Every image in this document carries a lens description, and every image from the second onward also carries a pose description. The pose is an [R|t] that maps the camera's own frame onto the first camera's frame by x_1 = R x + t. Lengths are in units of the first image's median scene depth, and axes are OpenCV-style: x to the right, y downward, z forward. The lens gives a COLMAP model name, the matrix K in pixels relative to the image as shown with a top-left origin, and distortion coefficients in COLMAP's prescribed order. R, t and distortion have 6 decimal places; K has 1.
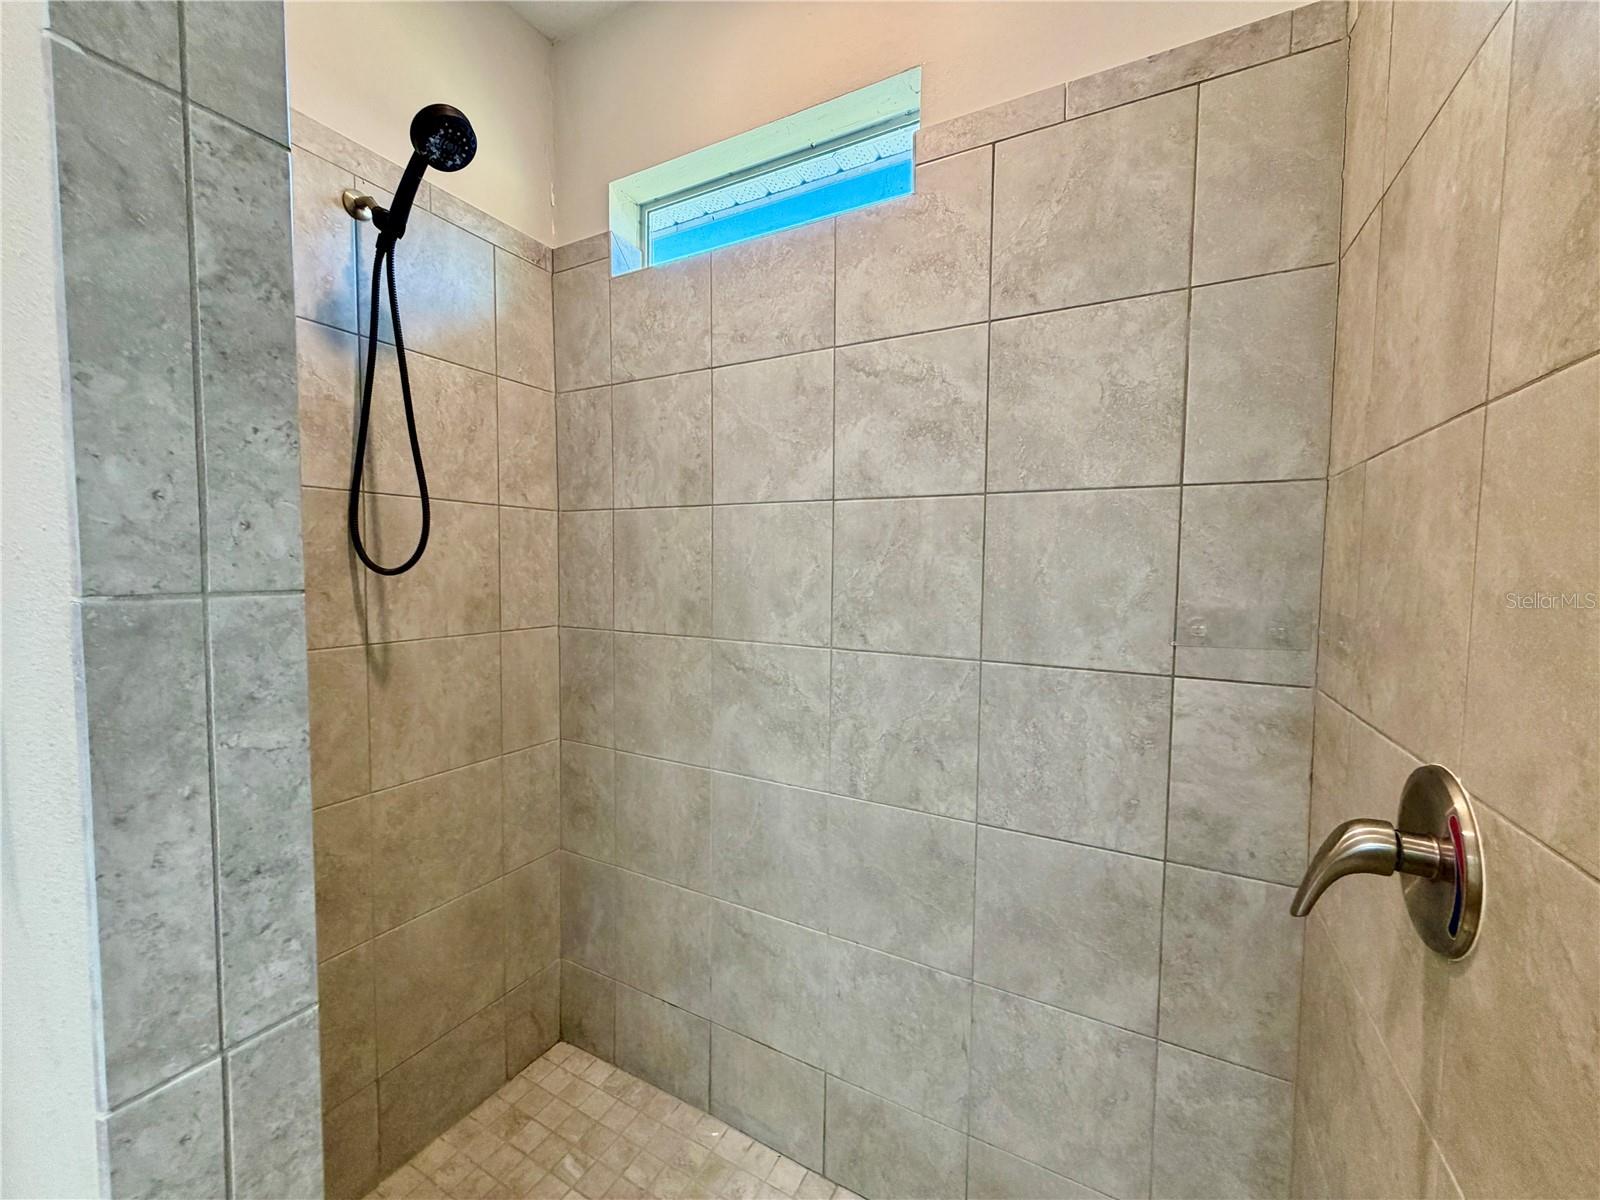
lens RADIAL K [[658.0, 0, 800.0], [0, 658.0, 600.0], [0, 0, 1]] dist [0.000237, -0.000142]
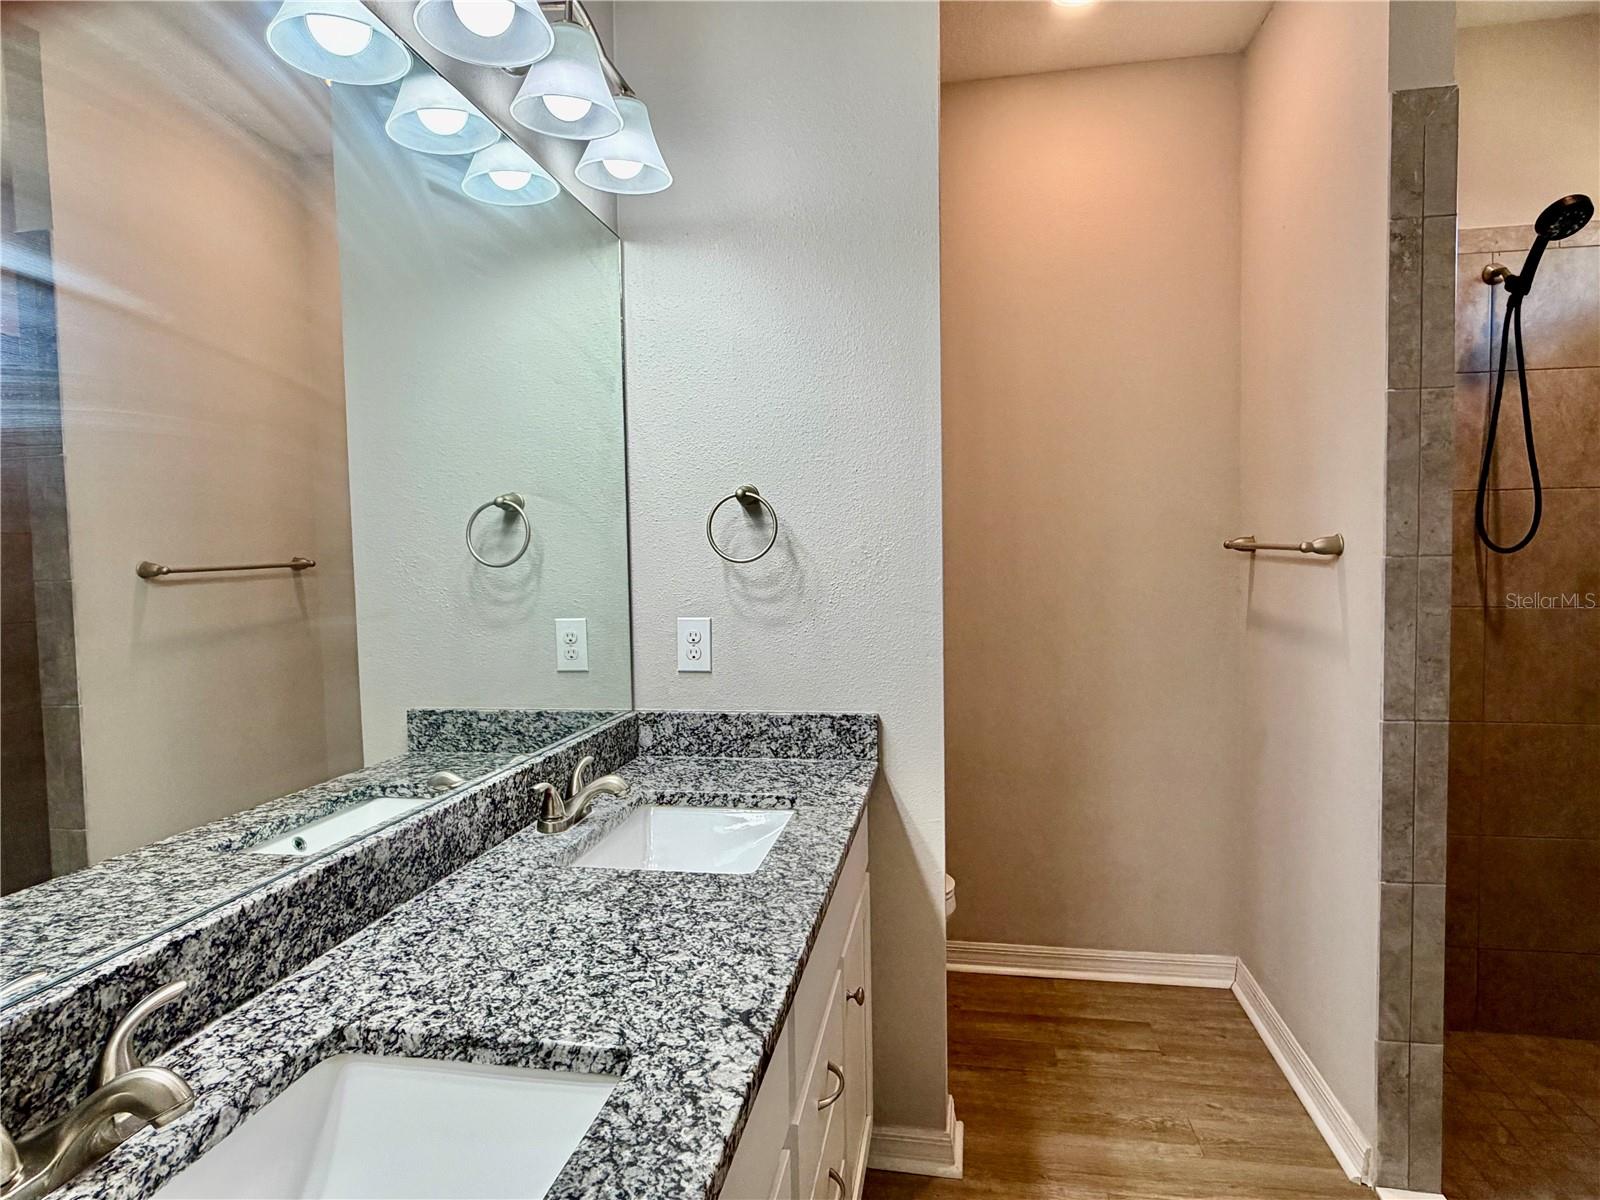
lens RADIAL K [[953.3, 0, 800.0], [0, 953.3, 600.0], [0, 0, 1]] dist [0.001828, 0.002137]
pose [[0.341962, 0.031619, -0.939182, 0.707811], [-0.032178, 0.999242, 0.021925, 0.060487], [0.939163, 0.022724, 0.342720, -1.001261]]
